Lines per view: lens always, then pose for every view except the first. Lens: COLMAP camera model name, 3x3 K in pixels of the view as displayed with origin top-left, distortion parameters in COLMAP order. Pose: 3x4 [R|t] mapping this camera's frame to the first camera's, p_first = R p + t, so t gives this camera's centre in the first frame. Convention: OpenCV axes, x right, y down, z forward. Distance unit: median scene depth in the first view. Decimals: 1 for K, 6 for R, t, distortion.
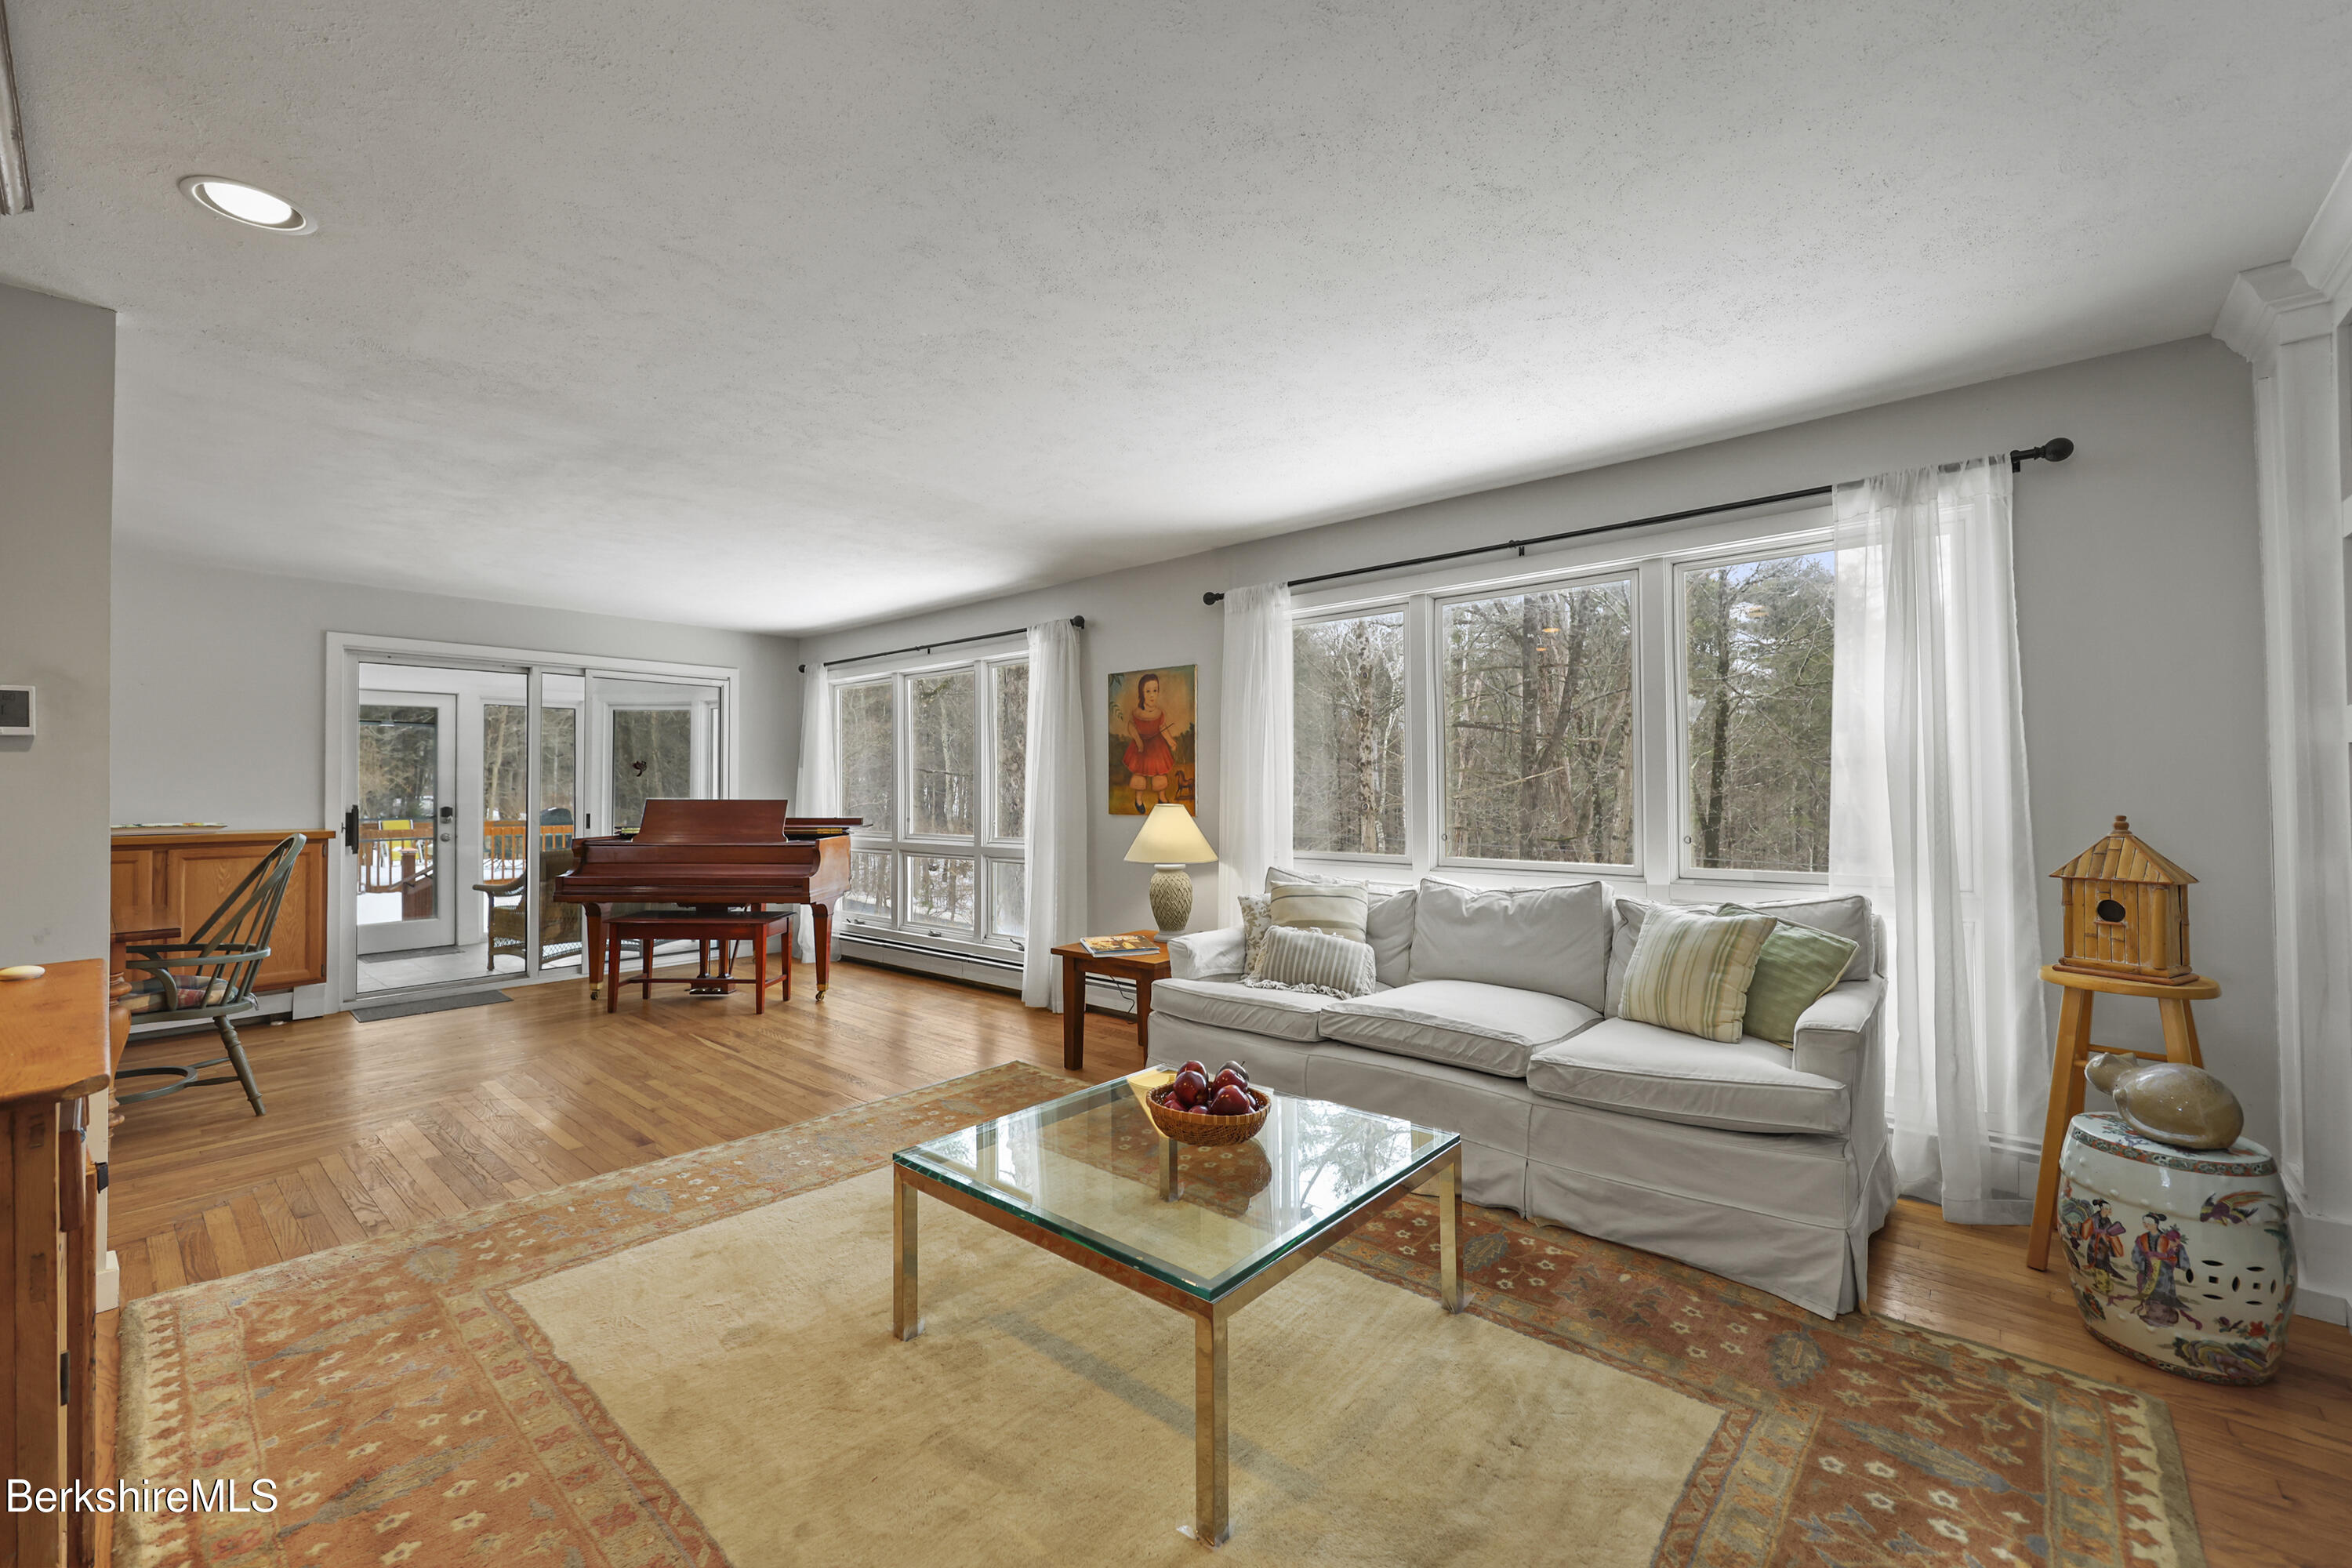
lens RADIAL K [[955.4, 0, 1174.2], [0, 955.4, 774.3], [0, 0, 1]] dist [0.000191, 0.000264]
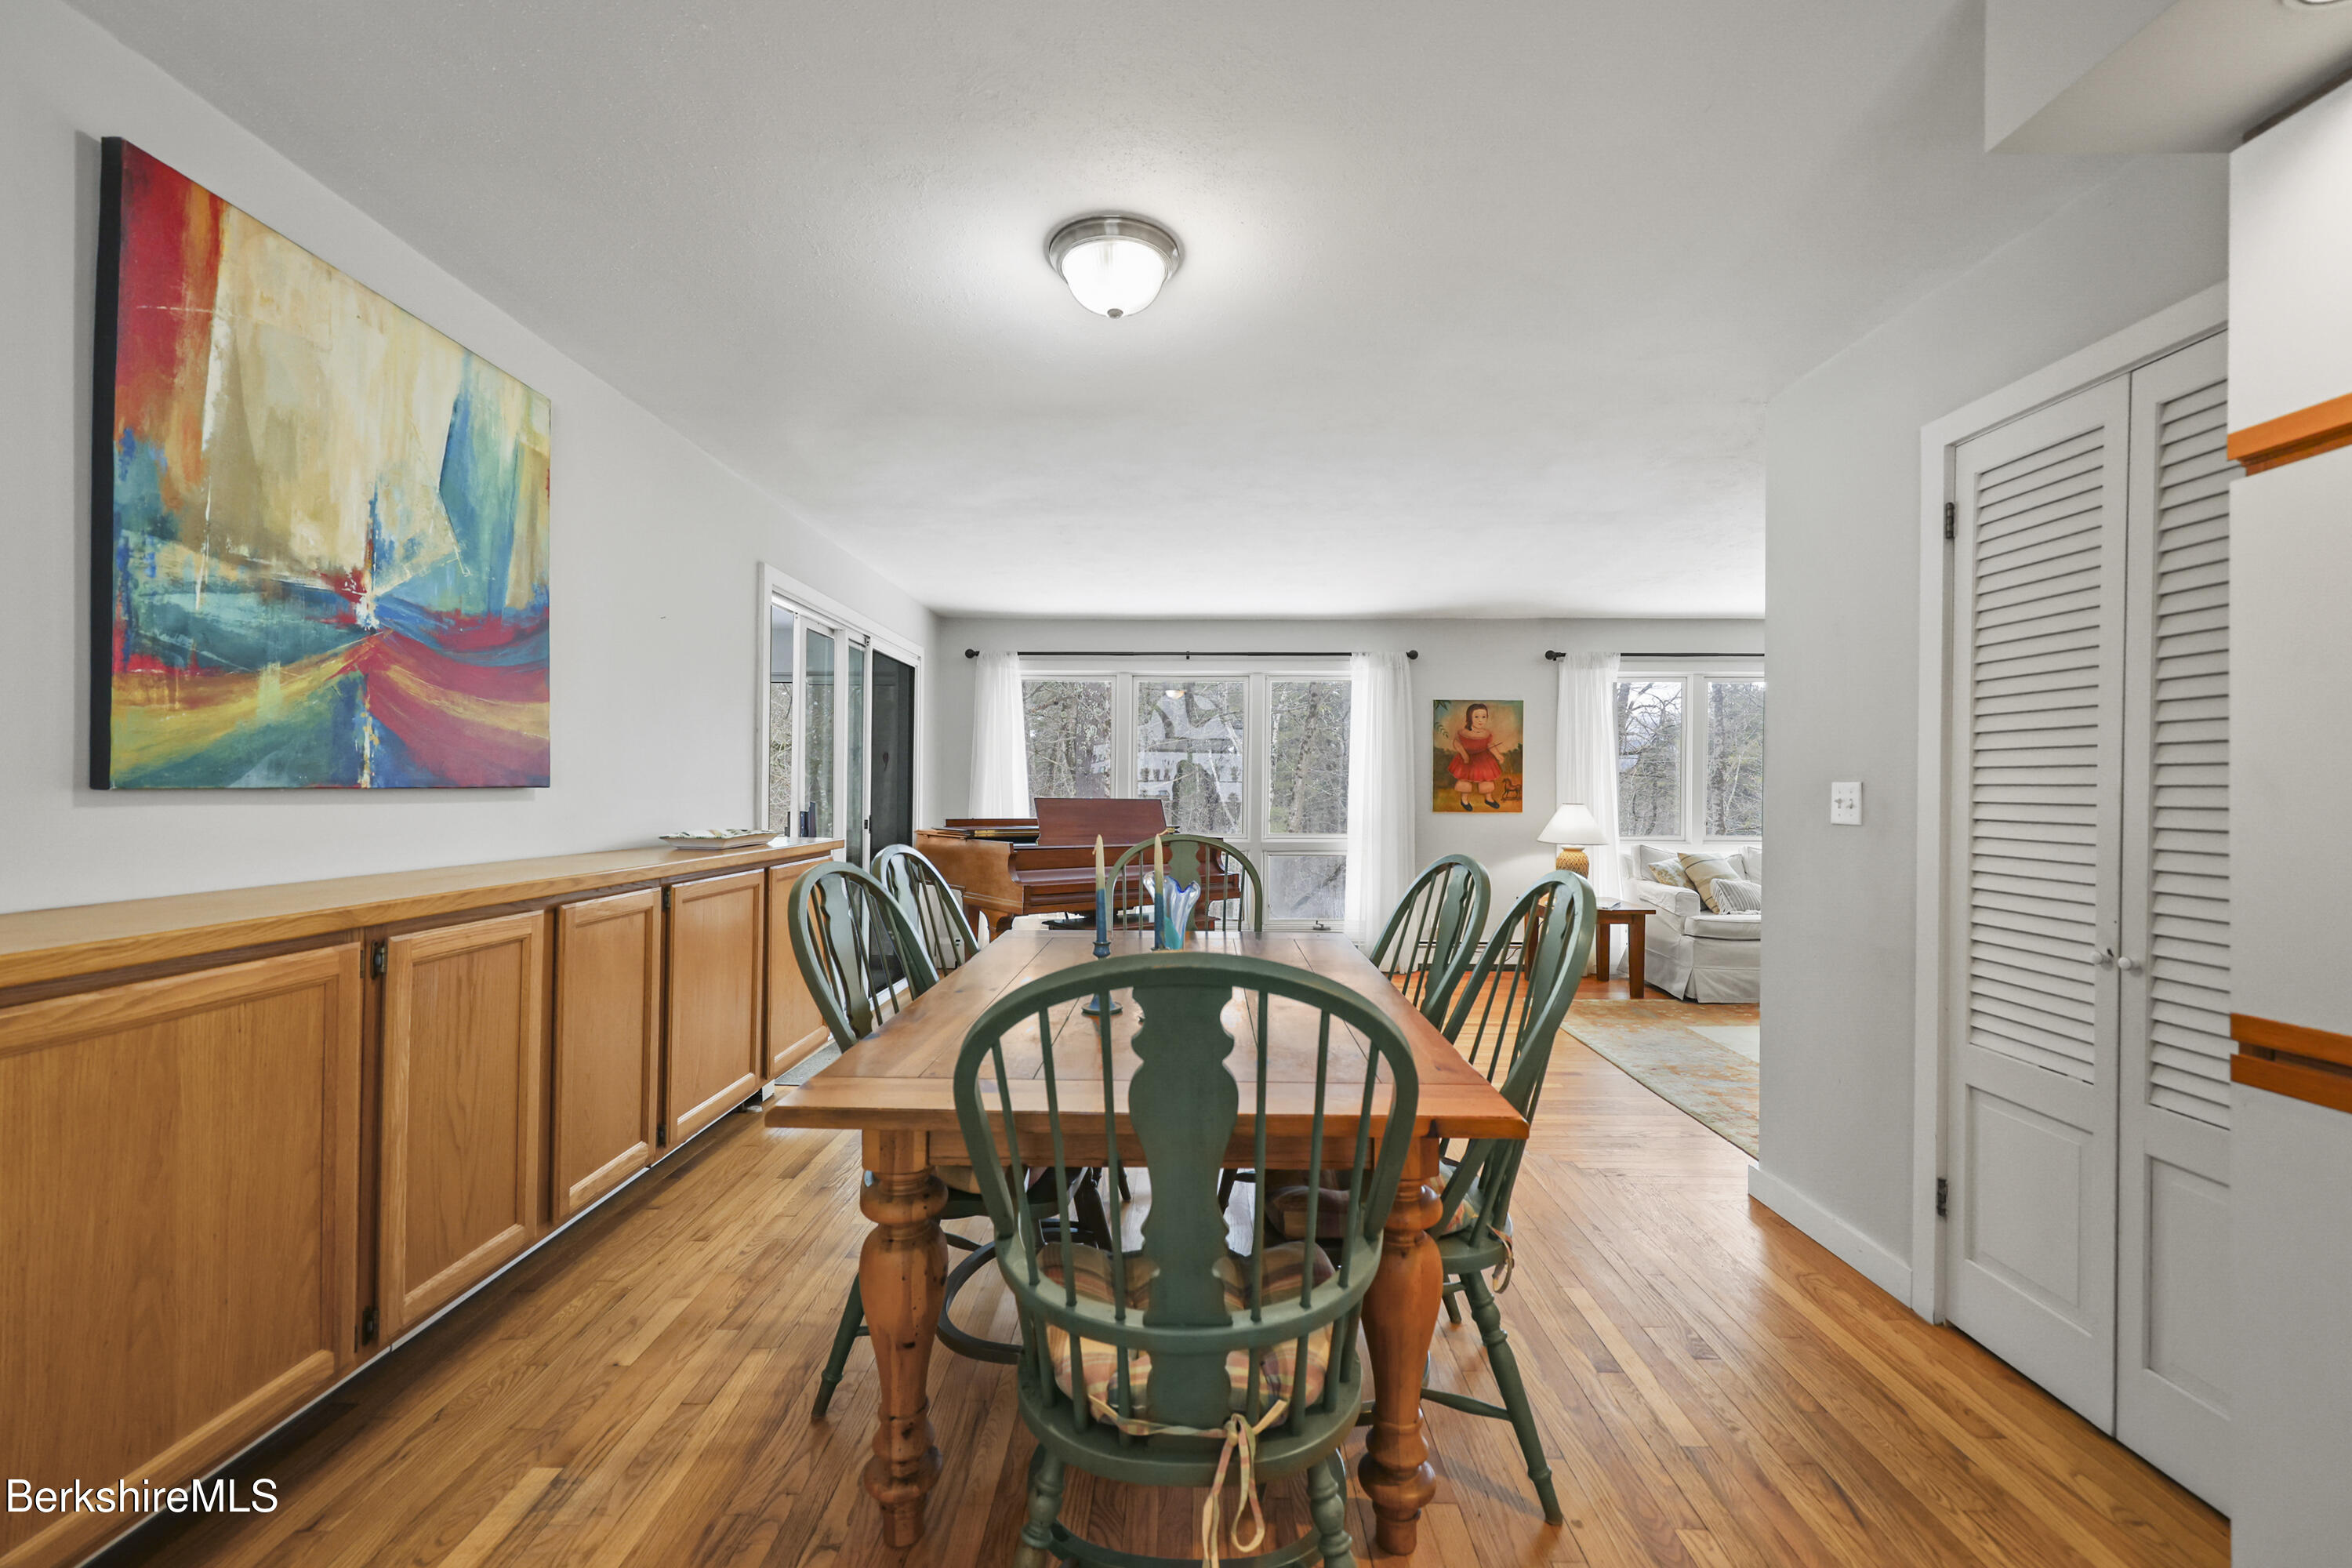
lens RADIAL K [[955.4, 0, 1177.3], [0, 955.4, 791.0], [0, 0, 1]] dist [0.000191, 0.000264]
pose [[0.757660, 0.008669, 0.652592, -1.360180], [-0.017500, 0.999822, 0.007037, 0.013994], [-0.652415, -0.016752, 0.757677, 0.315046]]
